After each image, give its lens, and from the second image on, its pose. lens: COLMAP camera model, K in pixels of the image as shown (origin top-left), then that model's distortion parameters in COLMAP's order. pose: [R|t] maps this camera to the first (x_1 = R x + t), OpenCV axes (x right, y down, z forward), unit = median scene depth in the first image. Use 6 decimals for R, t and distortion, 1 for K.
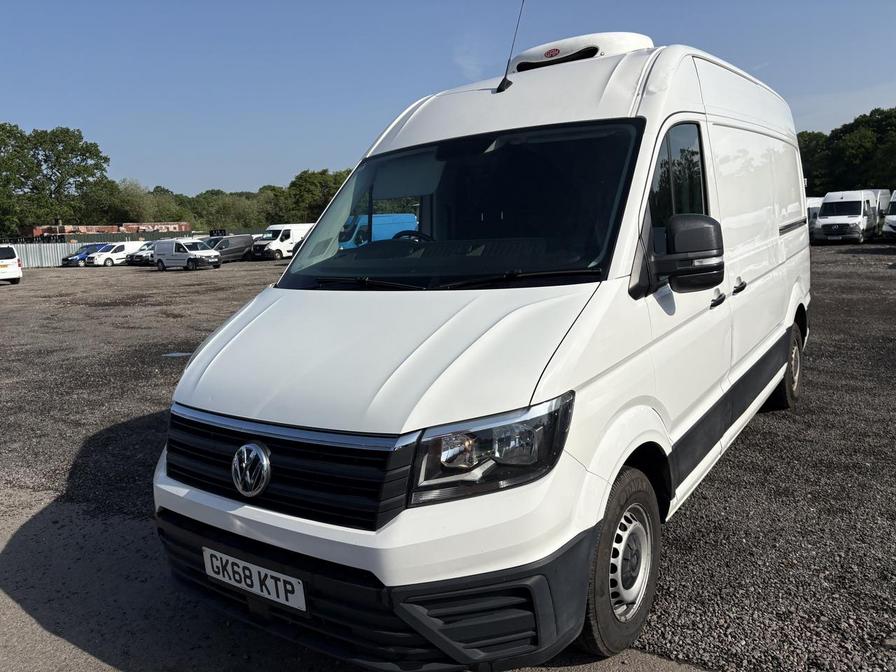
lens RADIAL K [[694.1, 0, 451.0], [0, 694.1, 337.0], [0, 0, 1]] dist [0.023589, -0.037604]
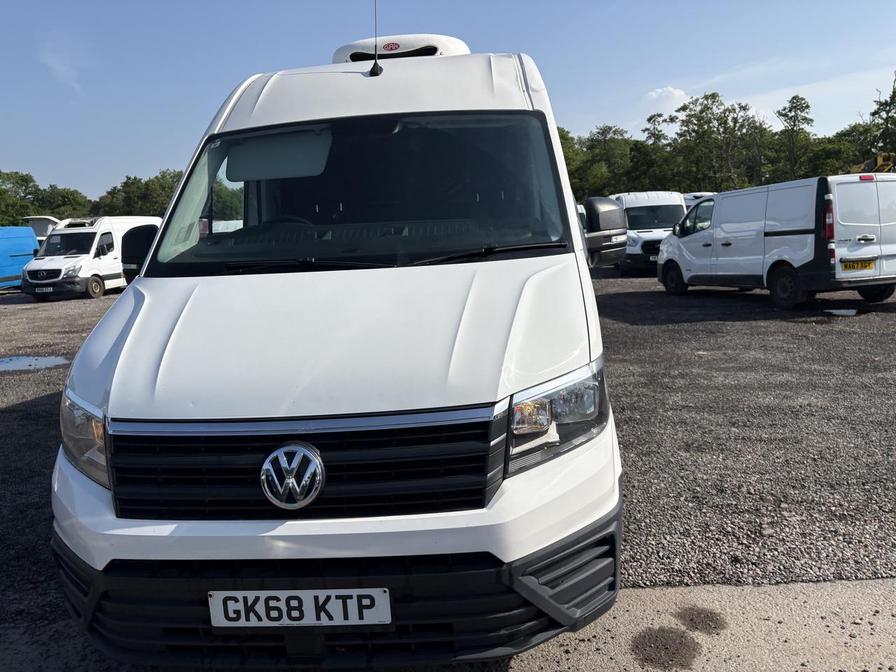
lens RADIAL K [[694.1, 0, 449.9], [0, 694.1, 334.8], [0, 0, 1]] dist [0.023589, -0.037604]
pose [[0.859584, -0.065808, 0.506740, -0.531619], [0.083615, 0.996421, -0.012435, 0.047405], [-0.504107, 0.053060, 0.862010, 0.179328]]
